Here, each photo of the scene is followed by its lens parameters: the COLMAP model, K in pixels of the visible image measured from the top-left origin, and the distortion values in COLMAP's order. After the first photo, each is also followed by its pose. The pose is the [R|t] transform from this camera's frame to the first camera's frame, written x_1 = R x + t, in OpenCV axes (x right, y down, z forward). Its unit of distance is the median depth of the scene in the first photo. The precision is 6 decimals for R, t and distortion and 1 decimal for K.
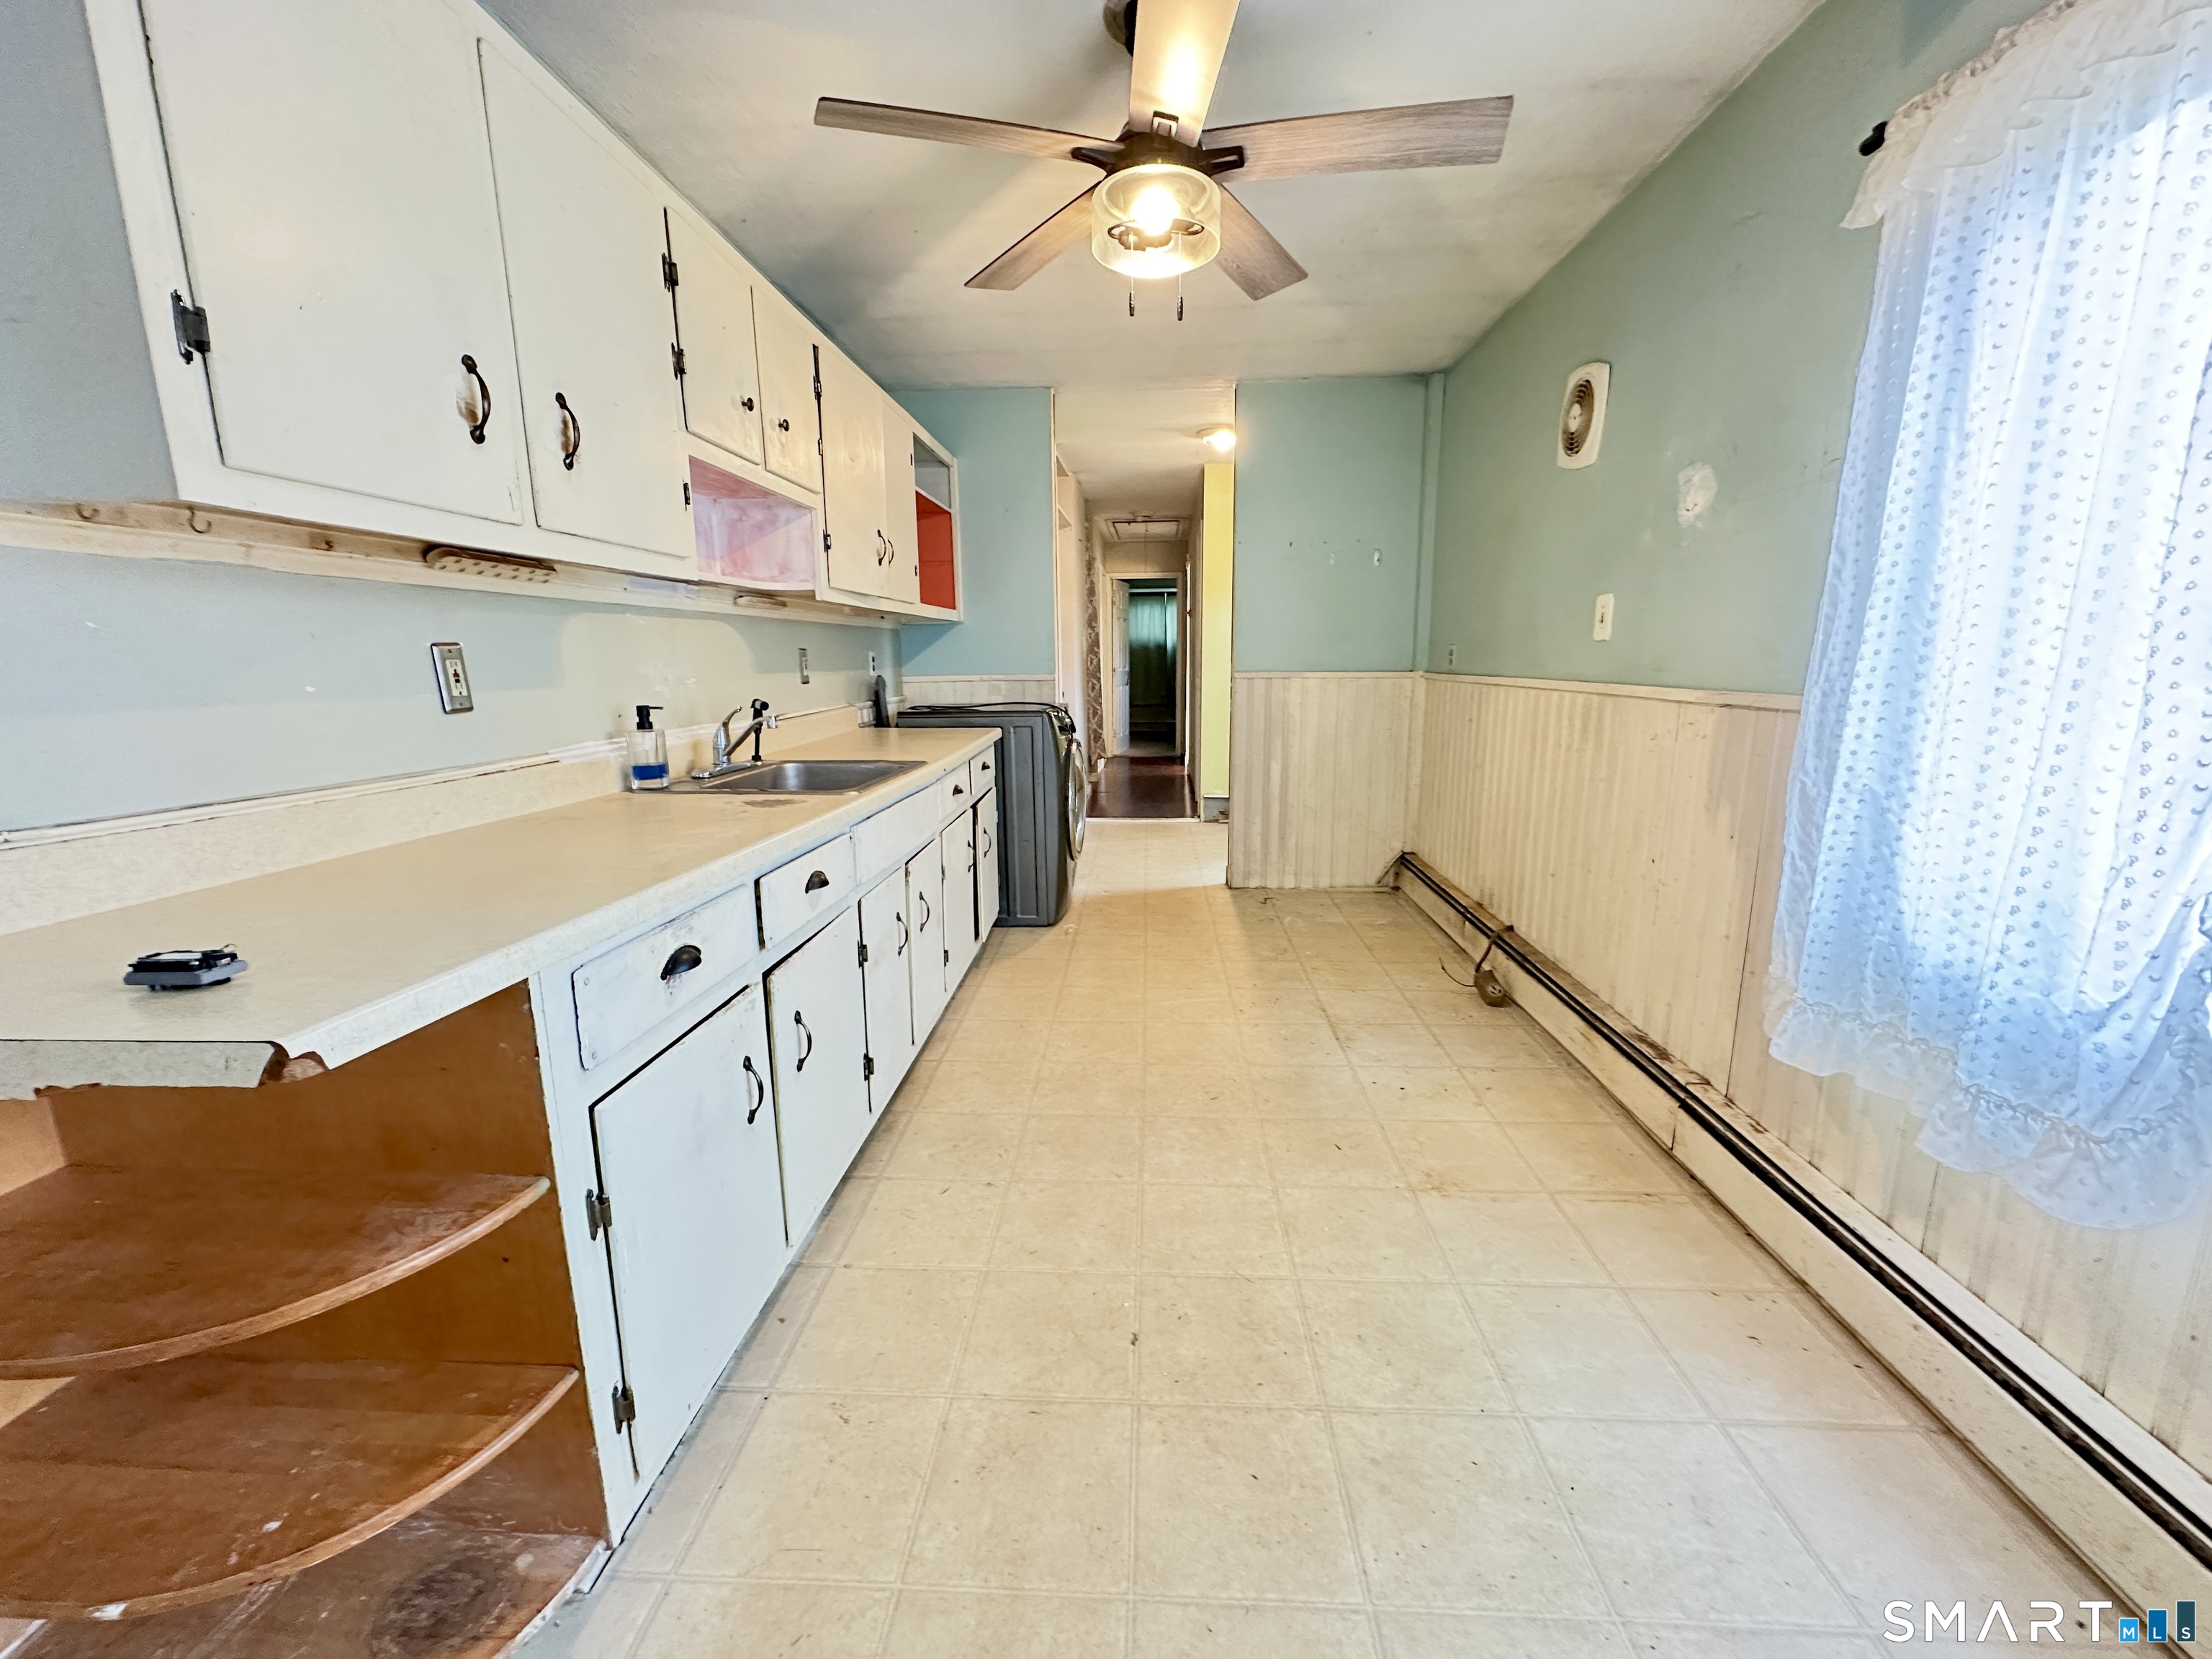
lens RADIAL K [[883.1, 0, 1107.9], [0, 883.1, 830.0], [0, 0, 1]] dist [-0.004109, 0.000603]
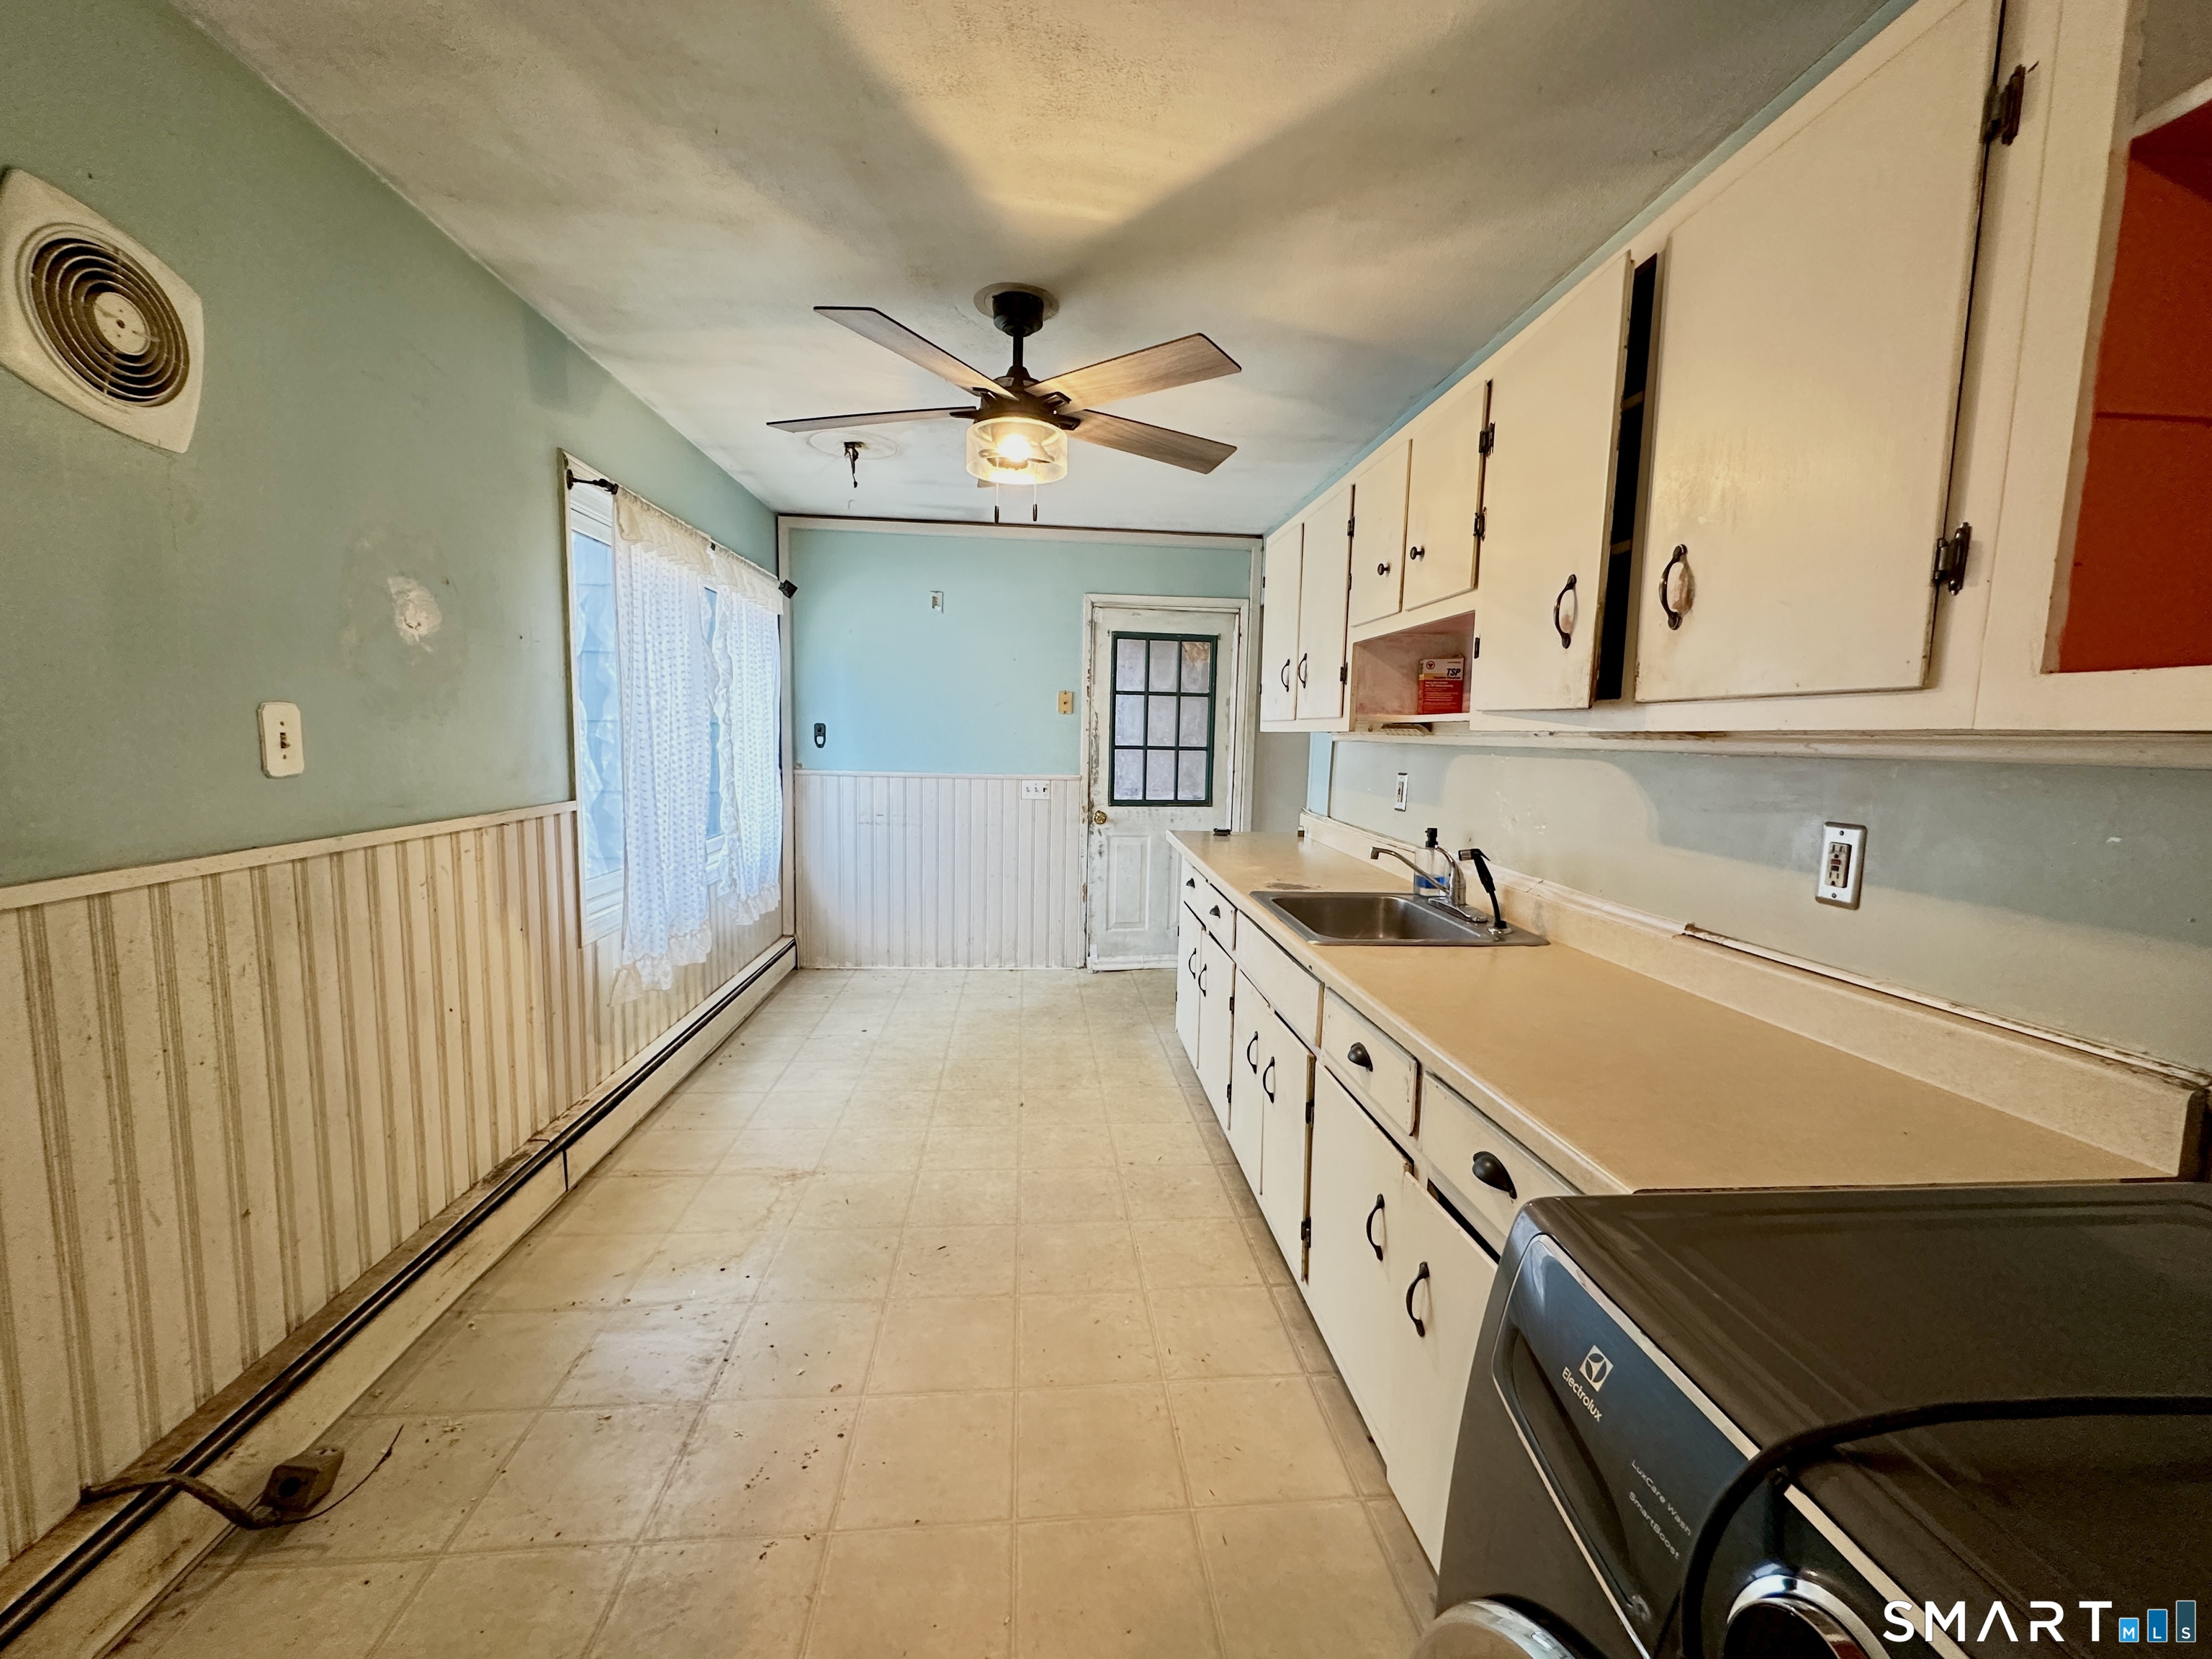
lens RADIAL K [[883.1, 0, 1094.2], [0, 883.1, 830.7], [0, 0, 1]] dist [-0.004109, 0.000603]
pose [[-0.991913, 0.000308, -0.126923, 0.094710], [-0.037950, 0.953530, 0.298899, -0.495951], [0.121117, 0.301298, -0.945807, 2.146889]]
